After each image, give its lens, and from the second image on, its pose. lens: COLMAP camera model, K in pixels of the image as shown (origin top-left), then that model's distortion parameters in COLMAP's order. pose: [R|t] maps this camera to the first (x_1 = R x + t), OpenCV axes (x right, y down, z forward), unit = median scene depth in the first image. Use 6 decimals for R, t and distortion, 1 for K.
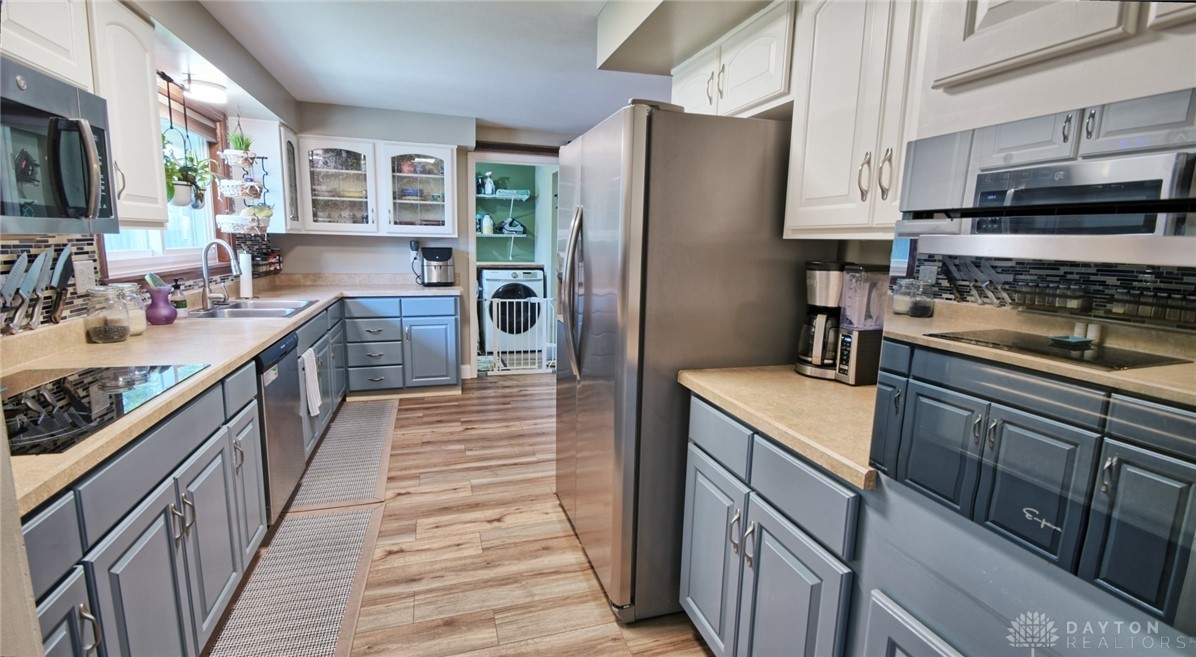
lens RADIAL K [[519.3, 0, 586.2], [0, 519.3, 331.9], [0, 0, 1]] dist [0.002097, -0.000046]
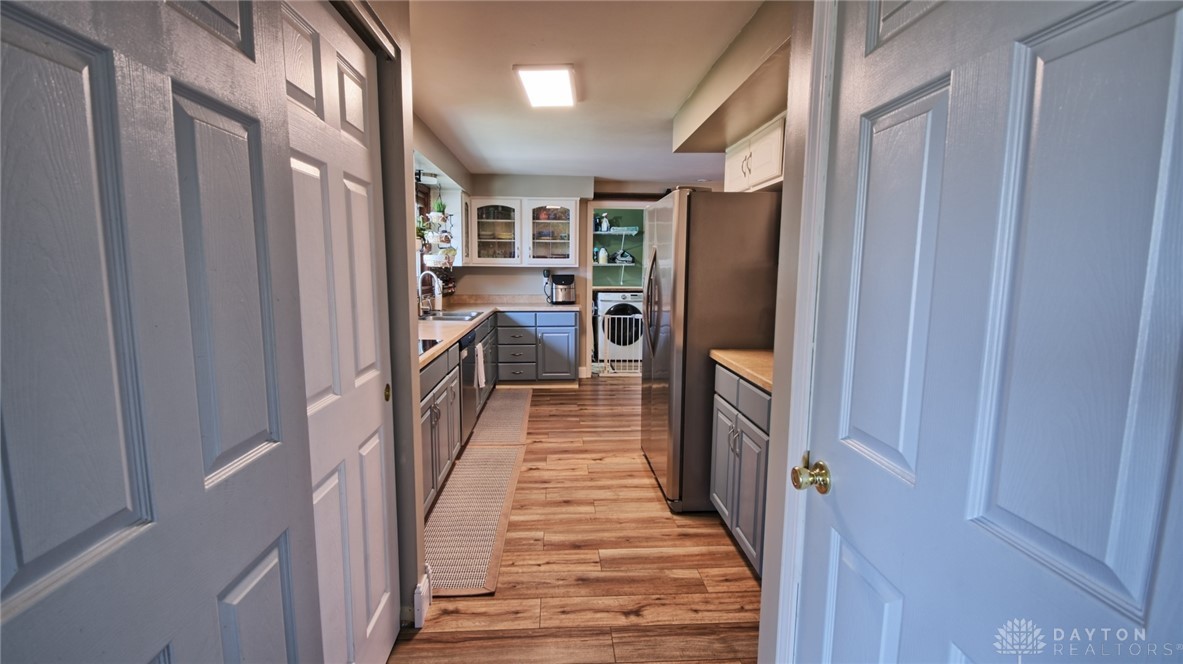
lens RADIAL K [[518.7, 0, 591.5], [0, 518.7, 332.0], [0, 0, 1]] dist [-0.000691, -0.000012]
pose [[0.976517, 0.012308, -0.215089, 0.074991], [-0.023166, 0.998577, -0.048035, 0.048477], [0.214192, 0.051890, 0.975412, -0.287891]]
